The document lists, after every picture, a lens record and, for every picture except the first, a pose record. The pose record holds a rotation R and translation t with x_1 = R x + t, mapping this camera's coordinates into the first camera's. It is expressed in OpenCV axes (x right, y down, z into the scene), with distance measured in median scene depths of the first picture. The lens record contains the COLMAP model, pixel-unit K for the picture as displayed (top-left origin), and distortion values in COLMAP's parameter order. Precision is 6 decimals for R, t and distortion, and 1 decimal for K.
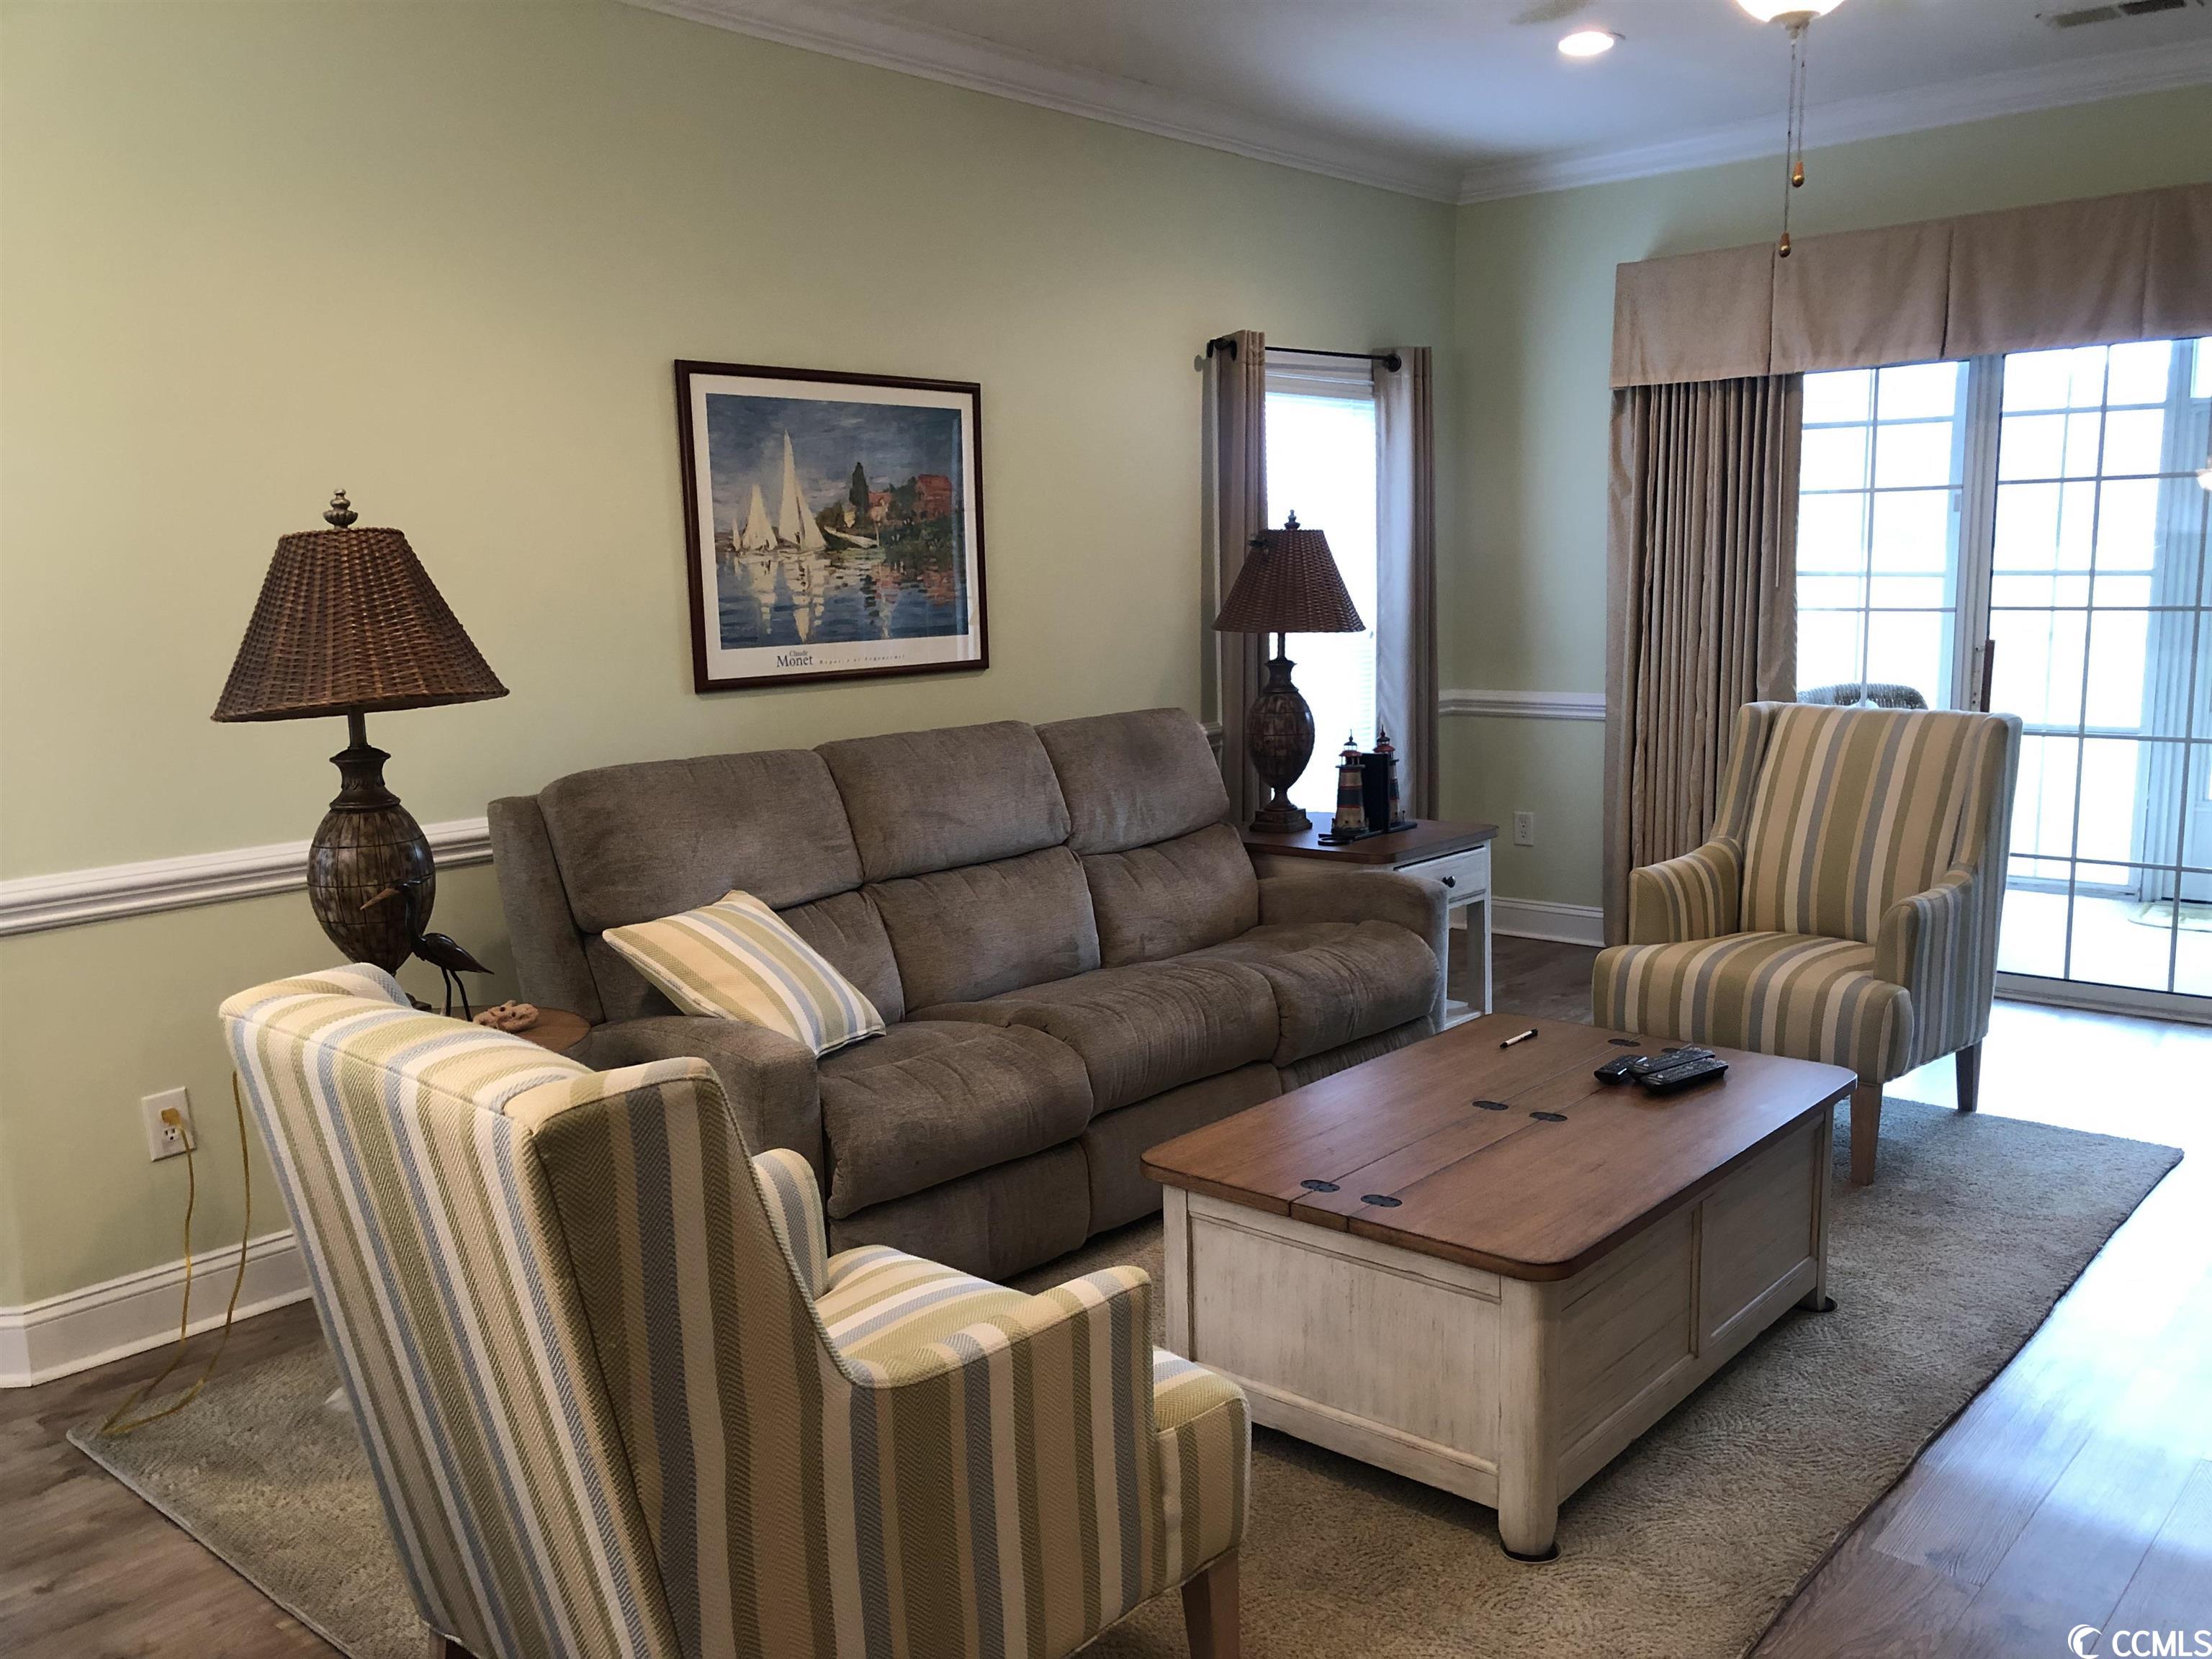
lens RADIAL K [[1796.5, 0, 1123.3], [0, 1796.5, 871.1], [0, 0, 1]] dist [0.037624, -0.042536]
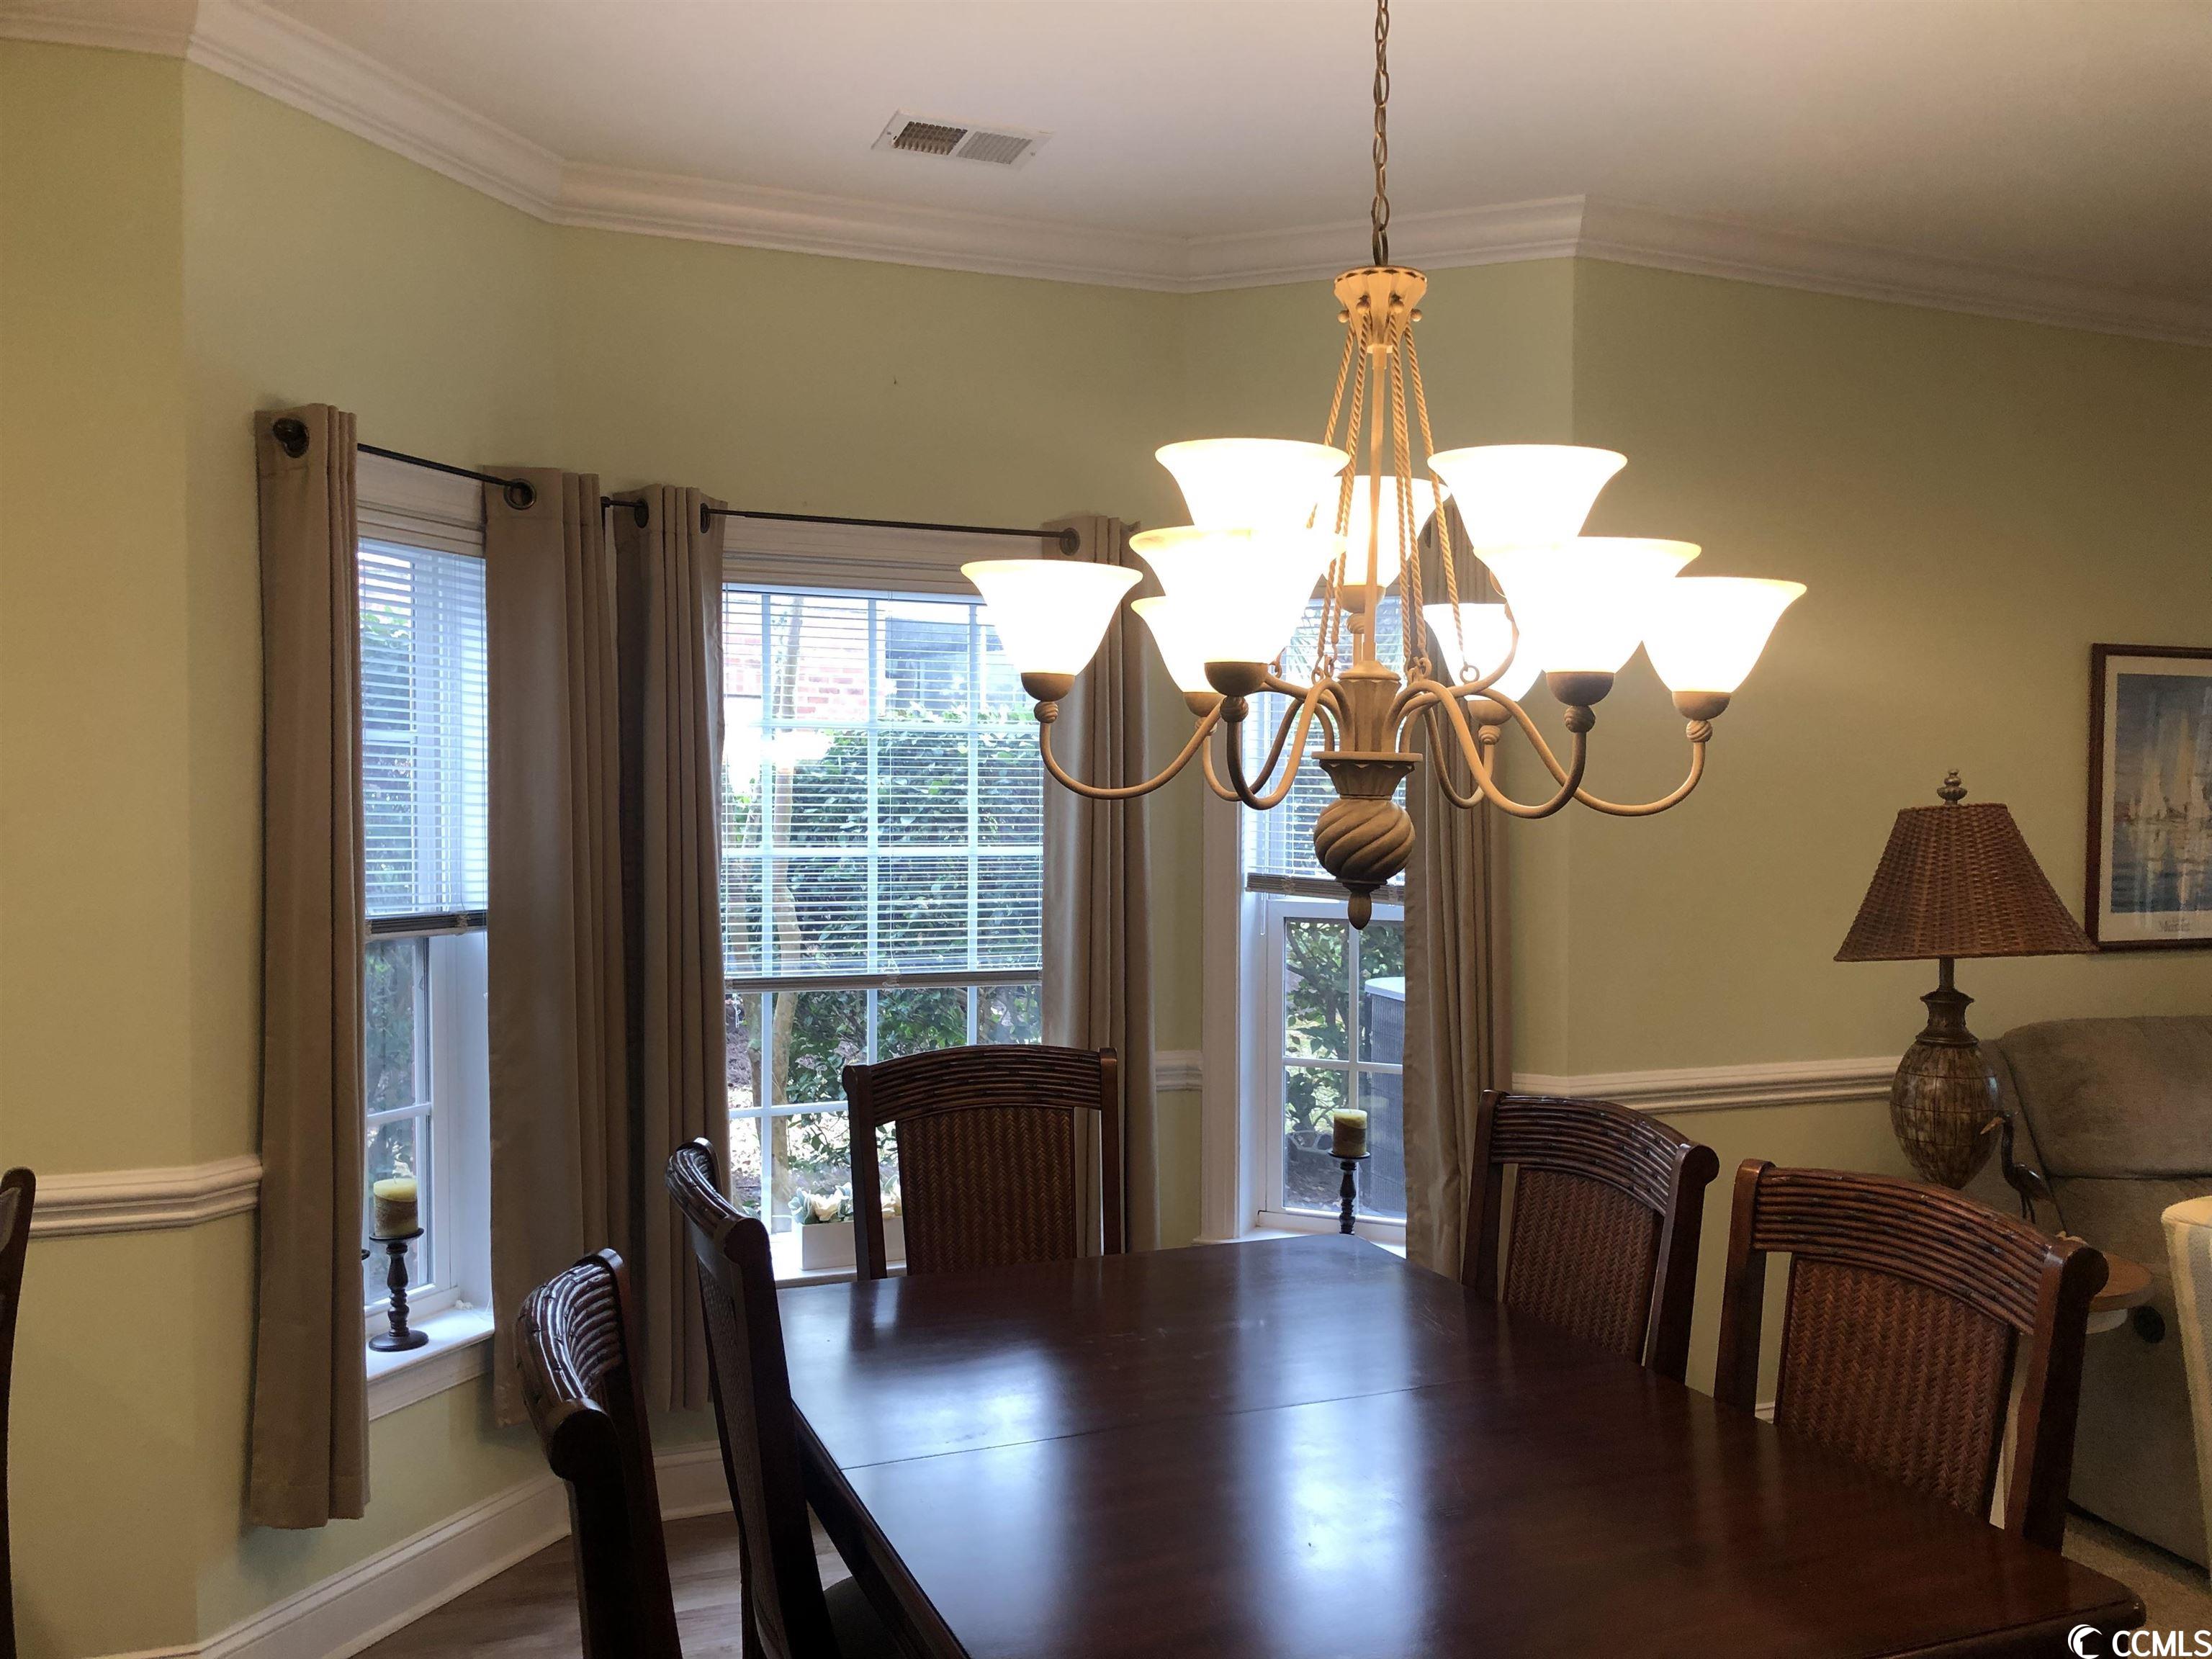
lens RADIAL K [[1796.5, 0, 1108.0], [0, 1796.5, 838.2], [0, 0, 1]] dist [0.037624, -0.042536]
pose [[0.886173, 0.035564, -0.461988, -0.249552], [-0.103456, 0.987067, -0.122460, 0.021812], [0.451658, 0.156316, 0.878391, -0.180624]]
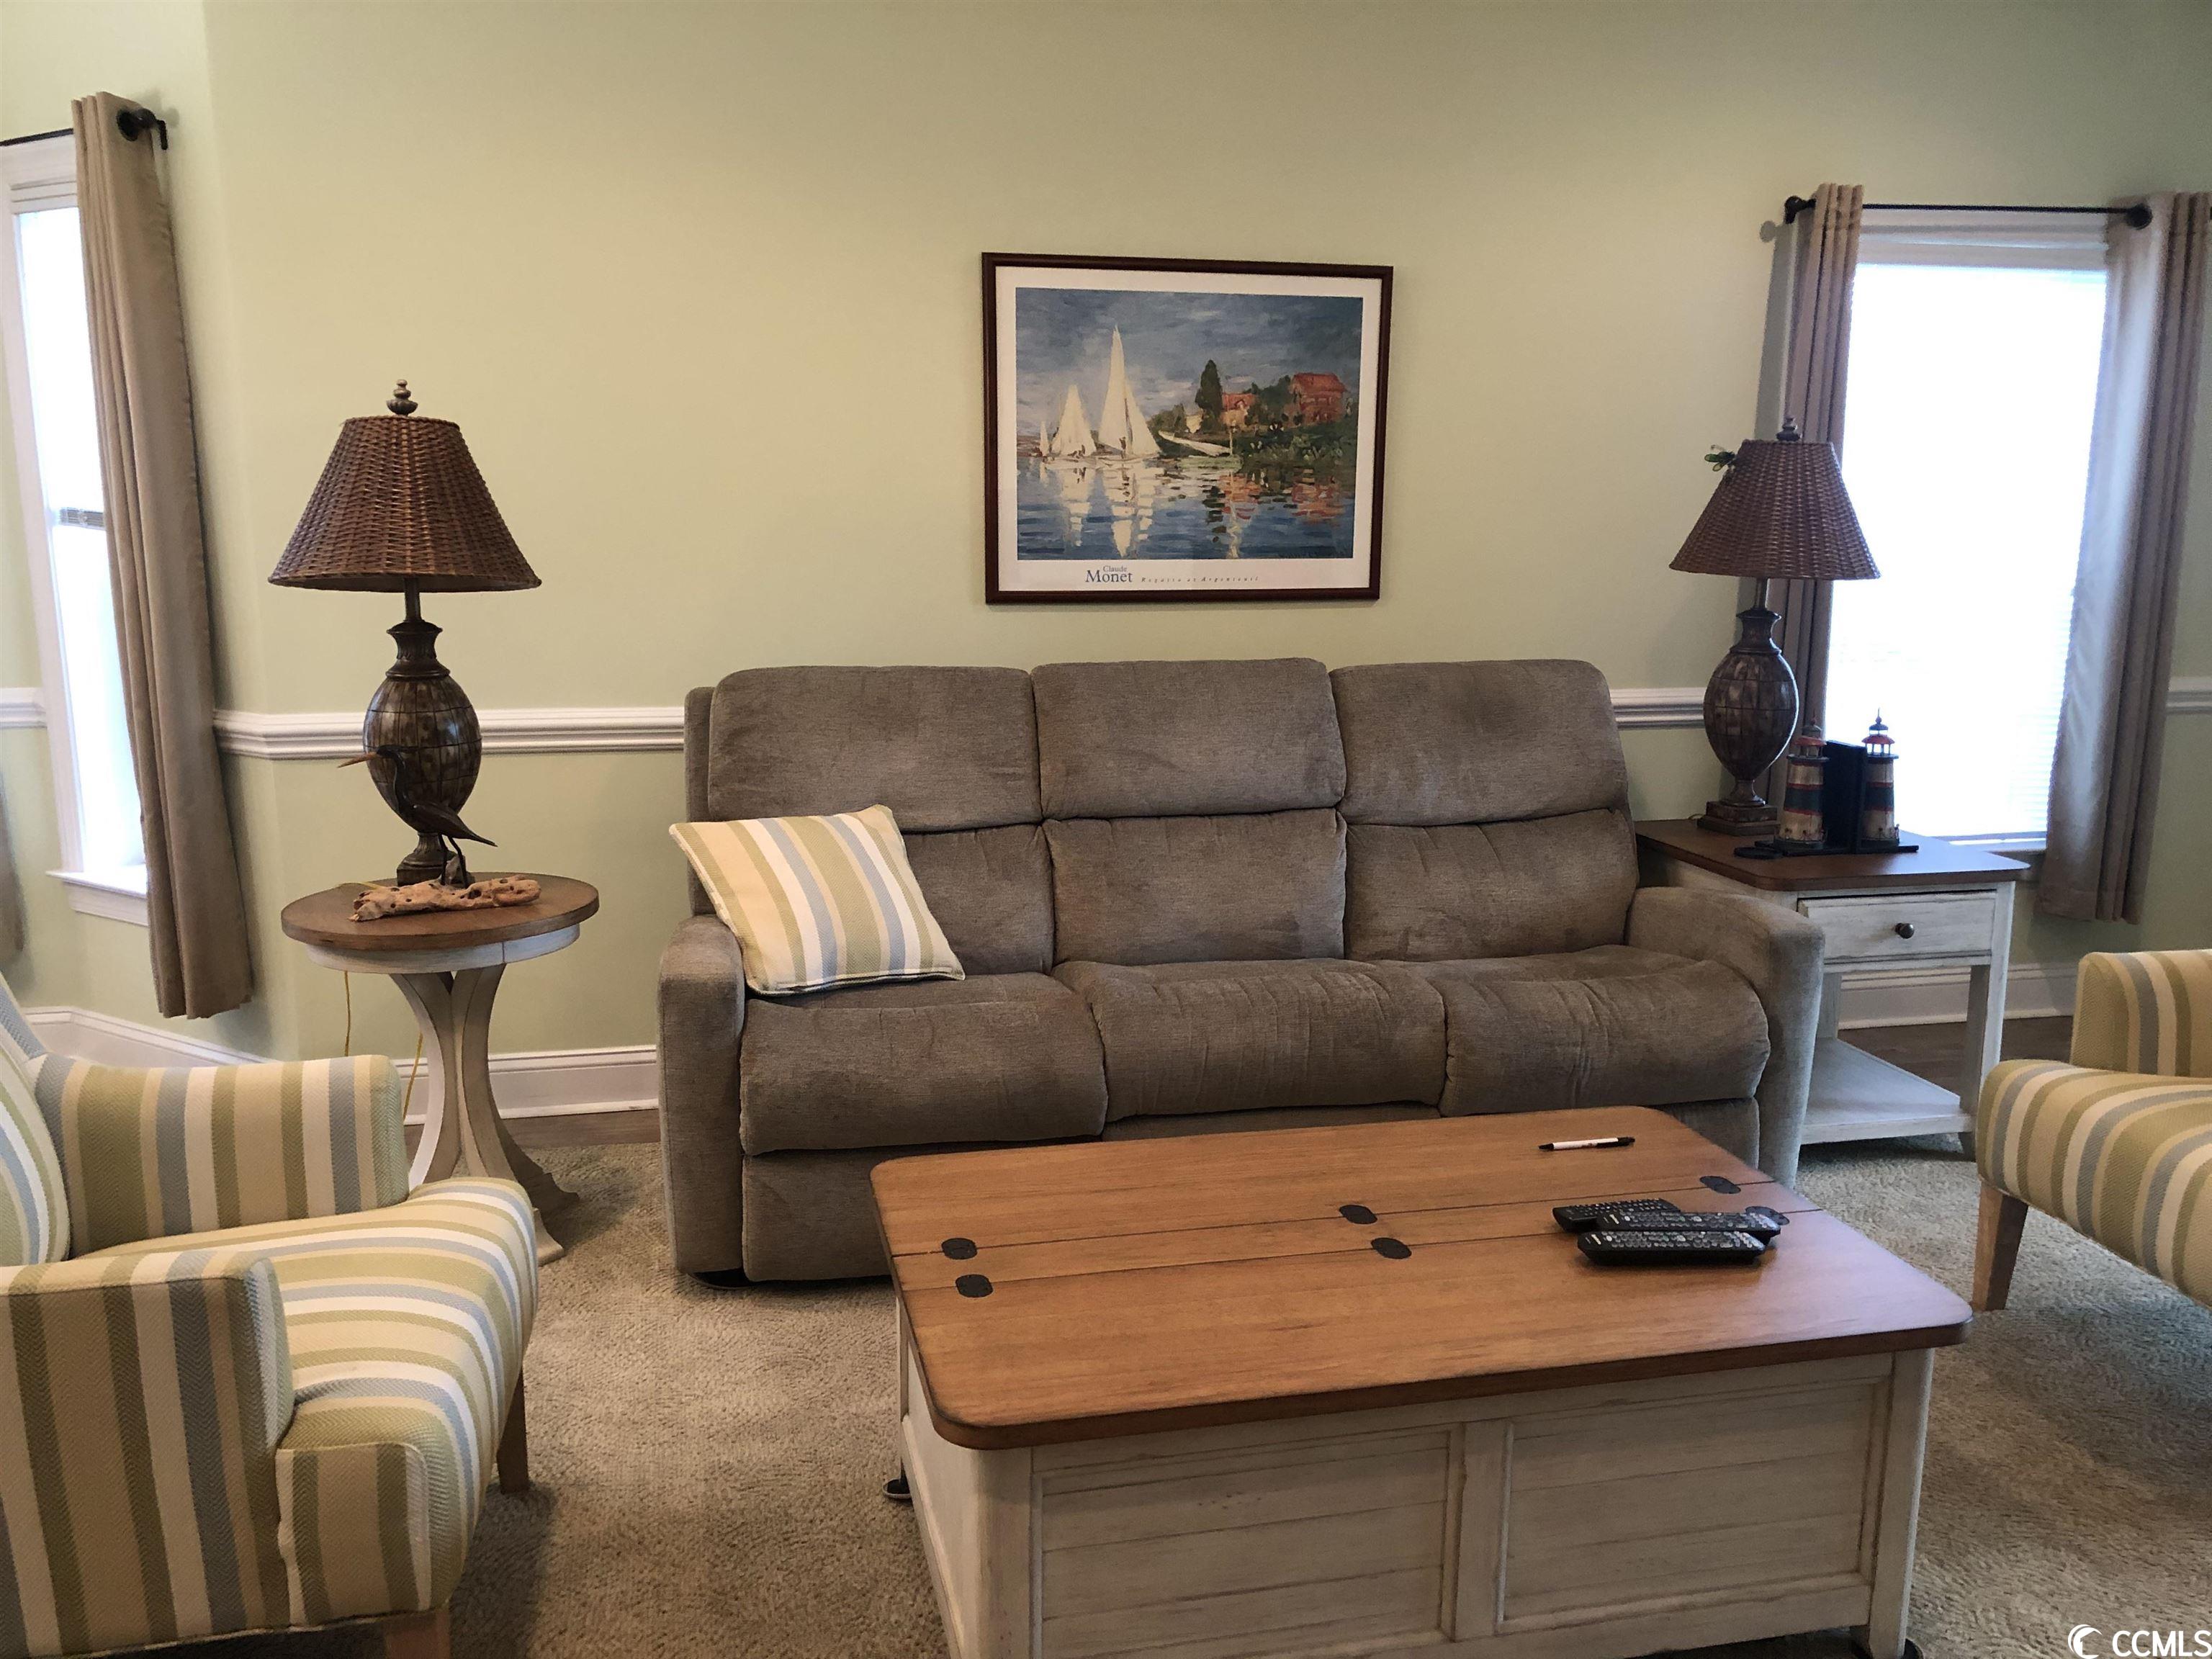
lens RADIAL K [[1796.5, 0, 1107.7], [0, 1796.5, 863.7], [0, 0, 1]] dist [0.037624, -0.042536]
pose [[0.809970, 0.144942, -0.568279, 0.374101], [-0.124916, 0.989381, 0.074303, -0.039070], [0.573014, 0.010804, 0.819475, 0.240002]]
